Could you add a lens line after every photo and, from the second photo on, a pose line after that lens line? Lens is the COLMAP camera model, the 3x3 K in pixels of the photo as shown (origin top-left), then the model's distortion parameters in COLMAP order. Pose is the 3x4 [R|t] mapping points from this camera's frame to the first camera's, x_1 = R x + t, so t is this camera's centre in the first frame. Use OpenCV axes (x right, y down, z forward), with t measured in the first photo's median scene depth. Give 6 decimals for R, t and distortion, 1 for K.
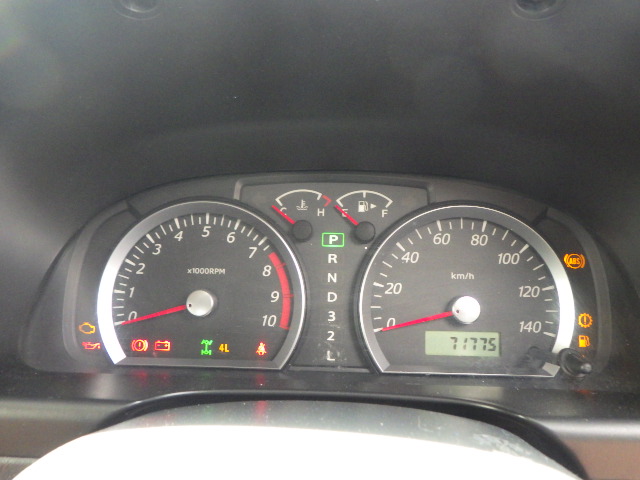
lens RADIAL K [[529.7, 0, 317.4], [0, 529.7, 238.7], [0, 0, 1]] dist [0.008688, -0.003004]
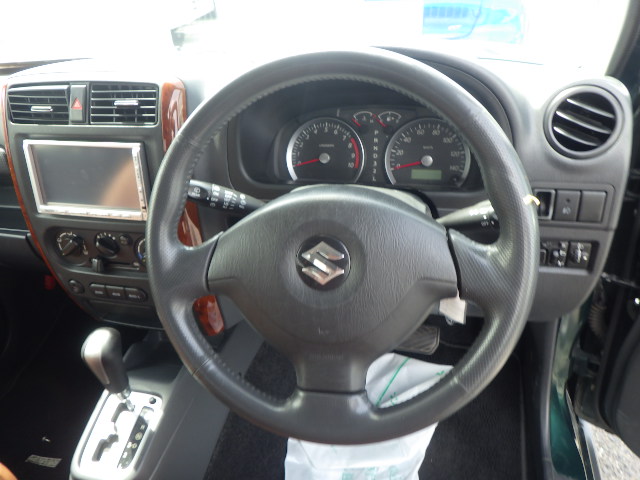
lens RADIAL K [[529.7, 0, 317.3], [0, 529.7, 237.7], [0, 0, 1]] dist [0.008688, -0.003004]
pose [[0.975478, 0.034813, -0.217328, 0.317820], [0.021425, 0.967703, 0.251183, -0.152079], [0.219053, -0.249680, 0.943226, -1.528392]]
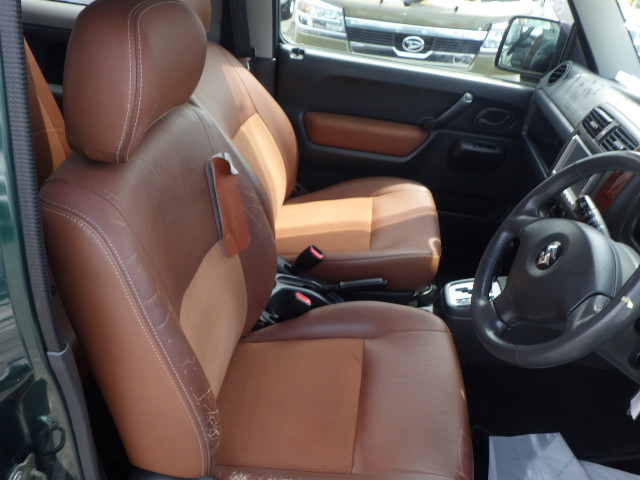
lens RADIAL K [[529.7, 0, 324.4], [0, 529.7, 240.7], [0, 0, 1]] dist [0.008688, -0.003004]
pose [[-0.064431, 0.535384, -0.842148, 2.363381], [-0.395496, 0.761097, 0.514115, -0.692110], [0.916205, 0.366191, 0.162704, -1.542977]]
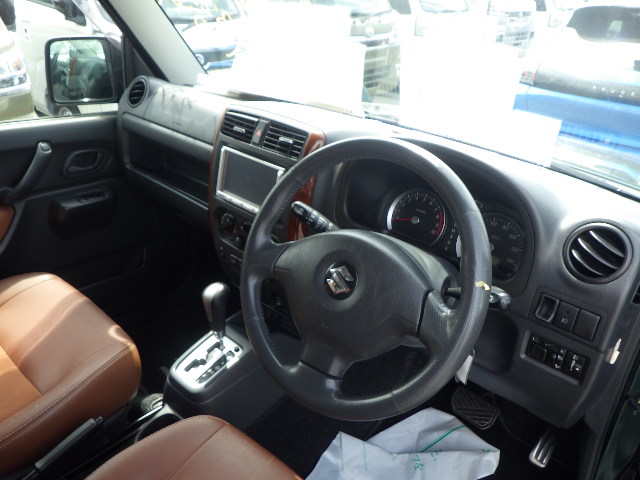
lens RADIAL K [[529.7, 0, 319.1], [0, 529.7, 236.3], [0, 0, 1]] dist [0.008688, -0.003004]
pose [[0.763503, 0.310853, -0.566069, 1.178080], [-0.235093, 0.950175, 0.204693, -0.305819], [0.601494, -0.023205, 0.798541, -1.919945]]
